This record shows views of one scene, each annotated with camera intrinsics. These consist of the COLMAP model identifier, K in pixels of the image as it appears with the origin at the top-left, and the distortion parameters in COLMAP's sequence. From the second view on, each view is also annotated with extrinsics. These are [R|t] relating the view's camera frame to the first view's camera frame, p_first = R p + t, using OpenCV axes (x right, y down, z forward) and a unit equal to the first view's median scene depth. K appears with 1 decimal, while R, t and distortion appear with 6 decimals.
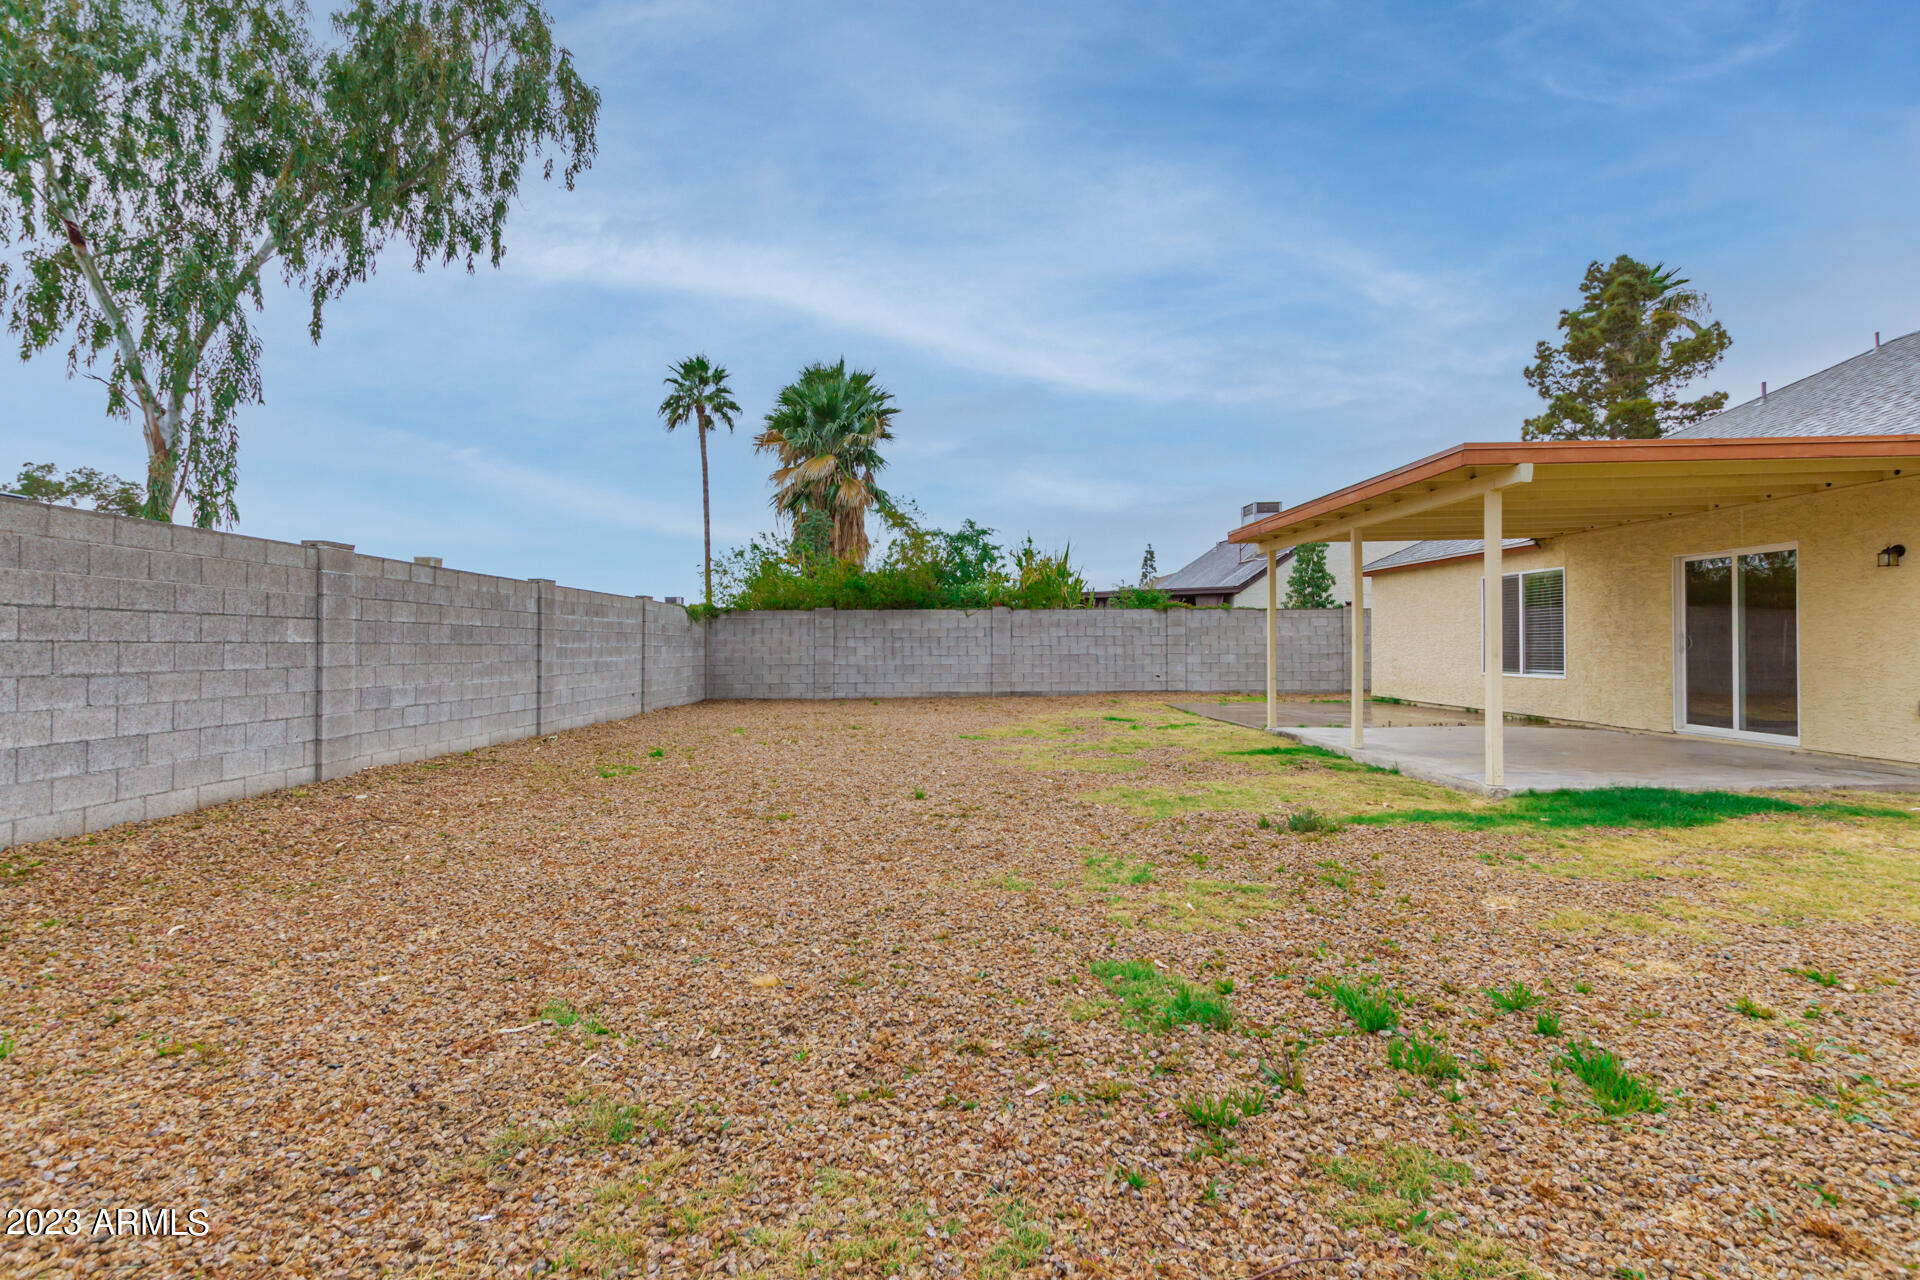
lens RADIAL K [[876.2, 0, 964.9], [0, 876.2, 633.4], [0, 0, 1]] dist [0.002117, -0.001048]
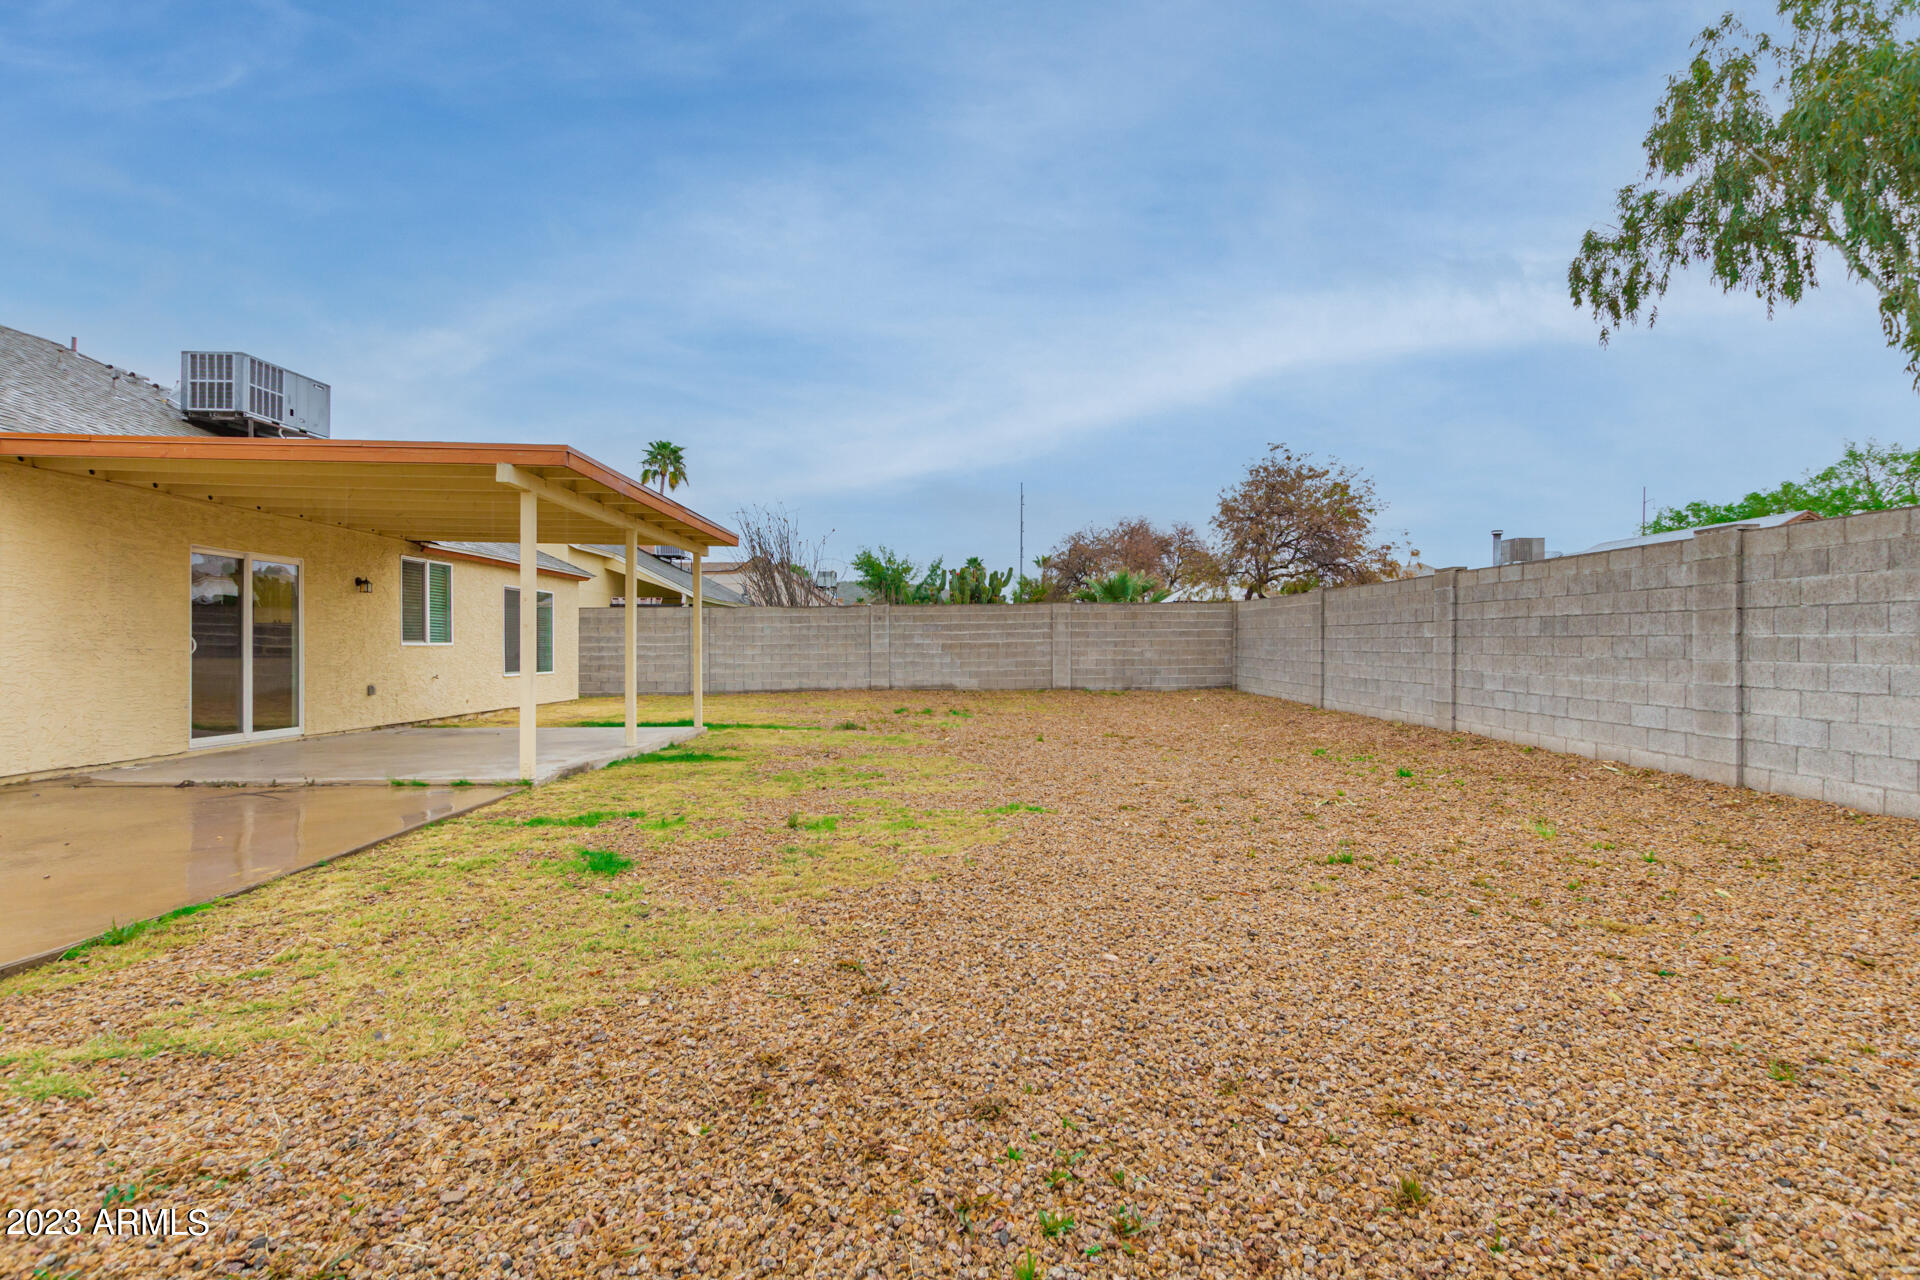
lens RADIAL K [[876.2, 0, 970.8], [0, 876.2, 650.2], [0, 0, 1]] dist [0.002117, -0.001048]
pose [[-0.999941, 0.008259, 0.007041, 0.023558], [0.008215, 0.999947, -0.006177, 0.013738], [-0.007092, -0.006118, -0.999956, 0.960614]]
